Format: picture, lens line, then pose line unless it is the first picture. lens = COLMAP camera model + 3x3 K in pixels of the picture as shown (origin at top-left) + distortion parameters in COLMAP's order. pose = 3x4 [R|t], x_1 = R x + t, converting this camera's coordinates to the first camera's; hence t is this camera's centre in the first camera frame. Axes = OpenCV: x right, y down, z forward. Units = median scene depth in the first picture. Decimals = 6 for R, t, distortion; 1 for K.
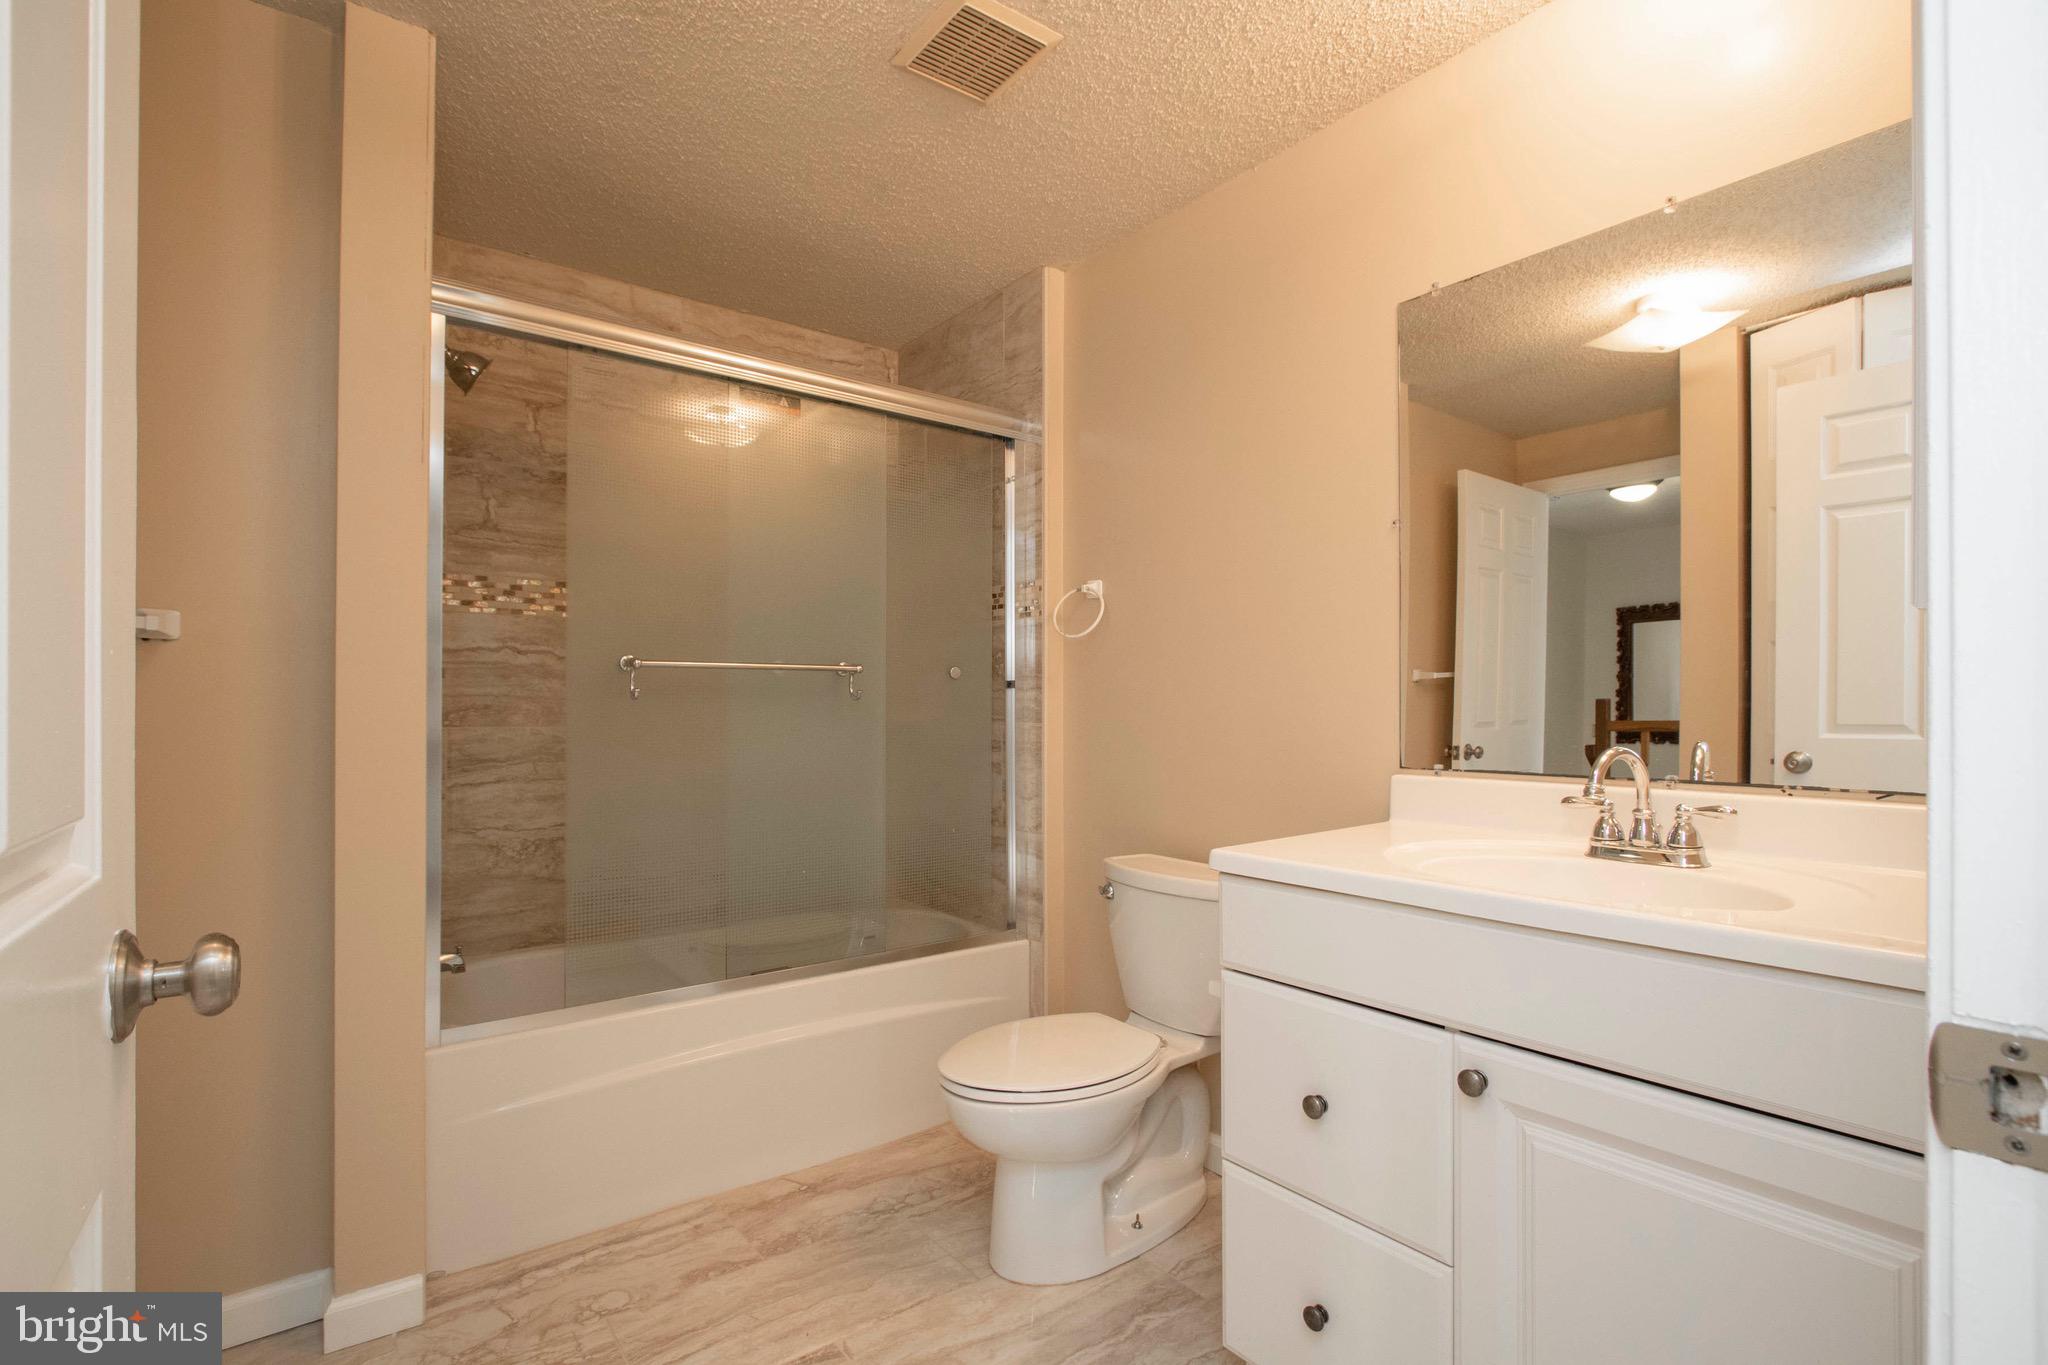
lens RADIAL K [[964.0, 0, 1024.0], [0, 964.0, 682.5], [0, 0, 1]] dist [-0.002607, -0.001055]
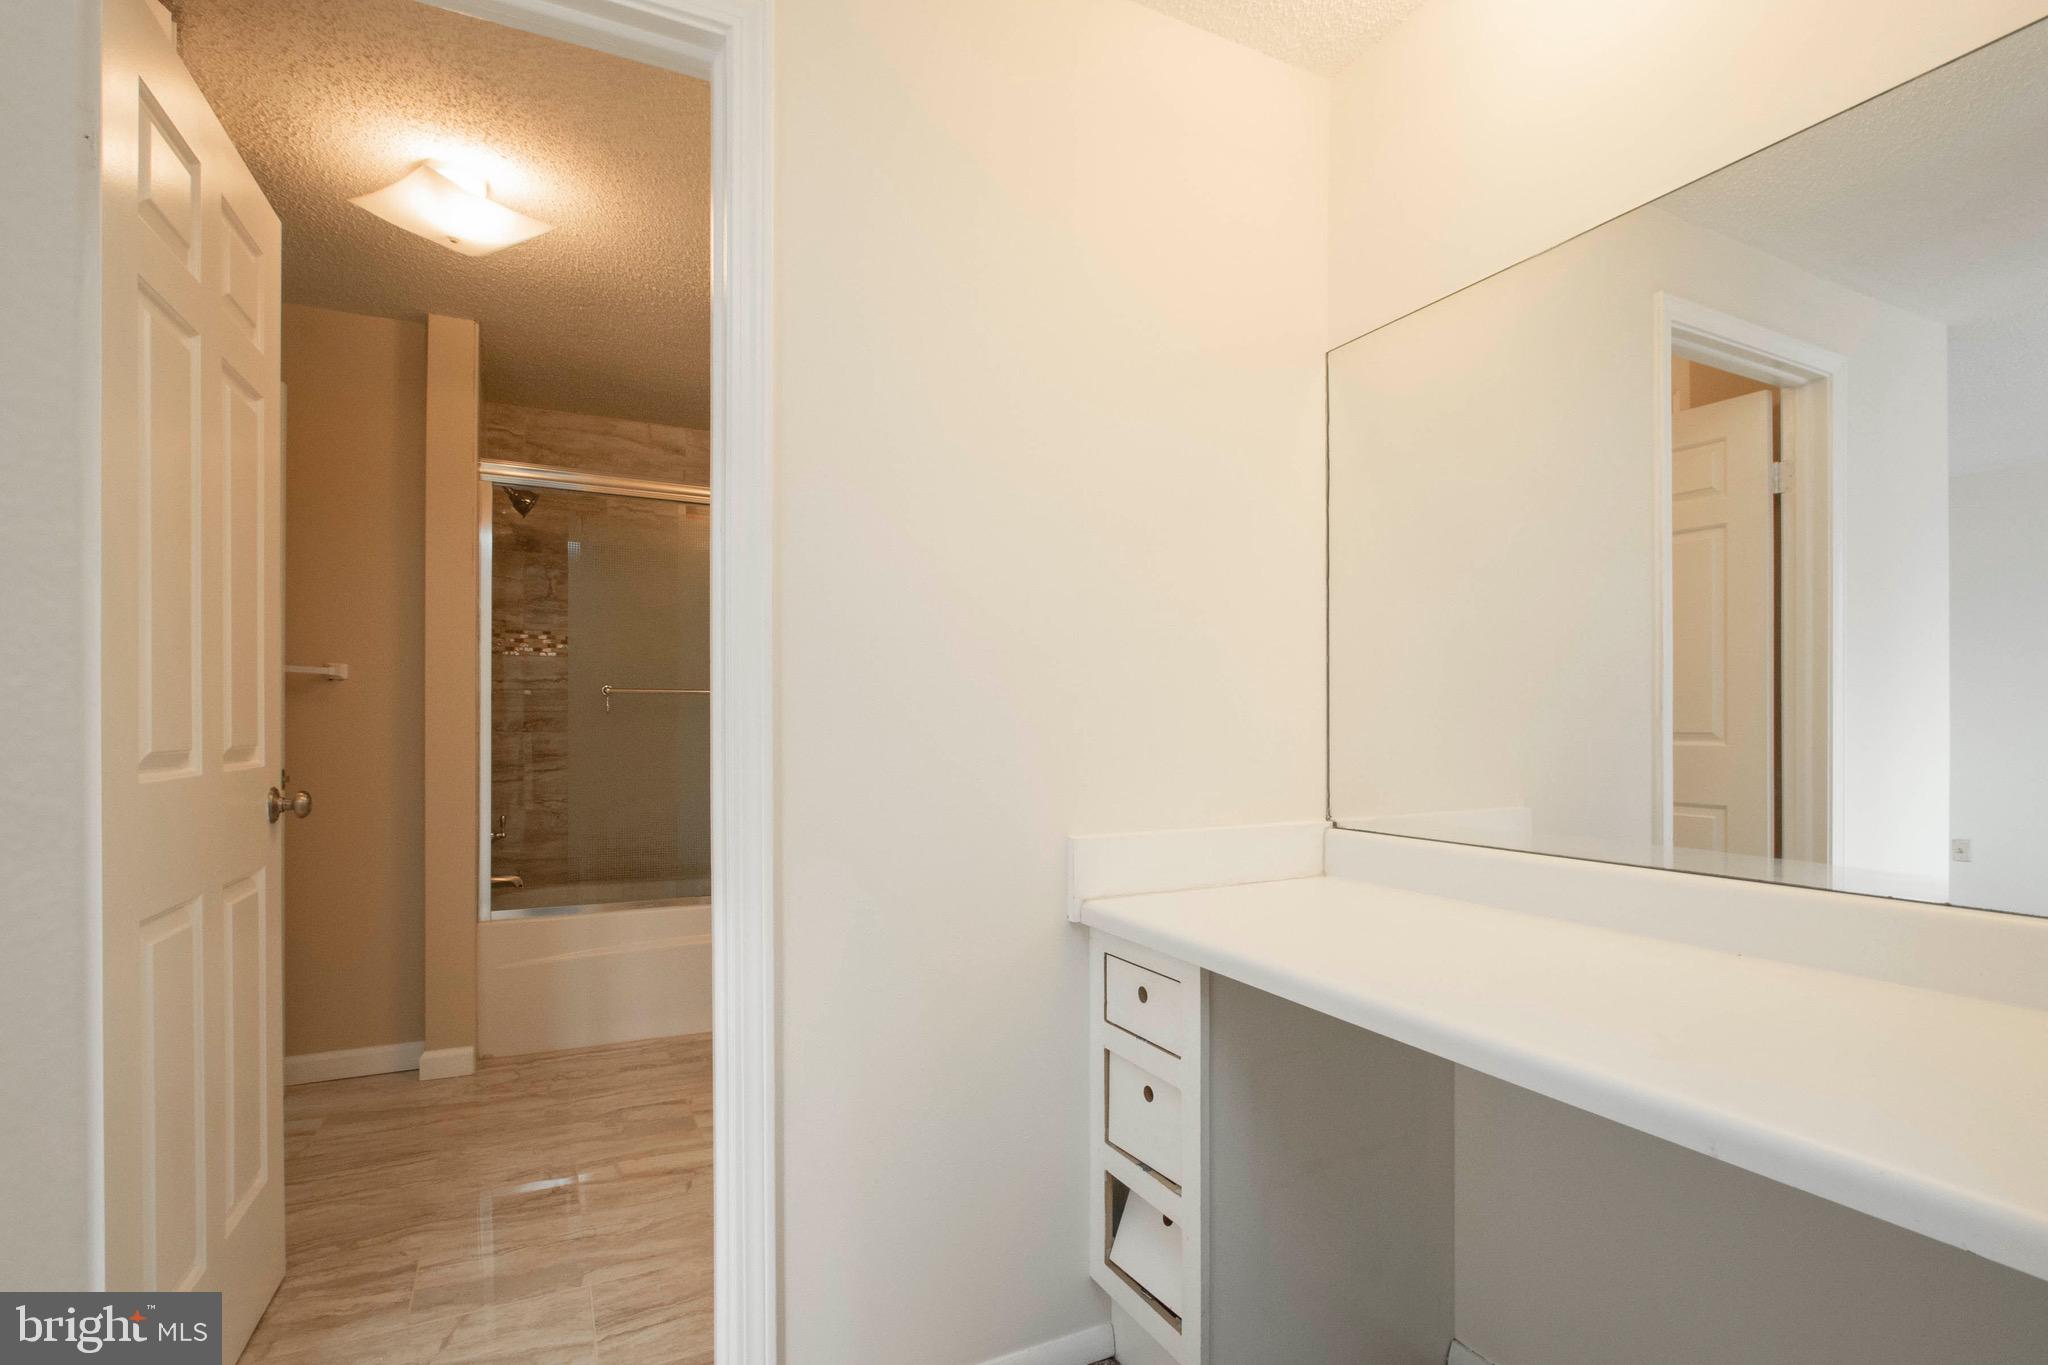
lens RADIAL K [[995.0, 0, 1020.4], [0, 995.0, 699.2], [0, 0, 1]] dist [-0.002142, -0.000271]
pose [[0.980752, -0.007049, -0.195129, 0.624478], [0.006637, 0.999974, -0.002768, 0.005210], [0.195144, 0.001420, 0.980774, -0.504151]]
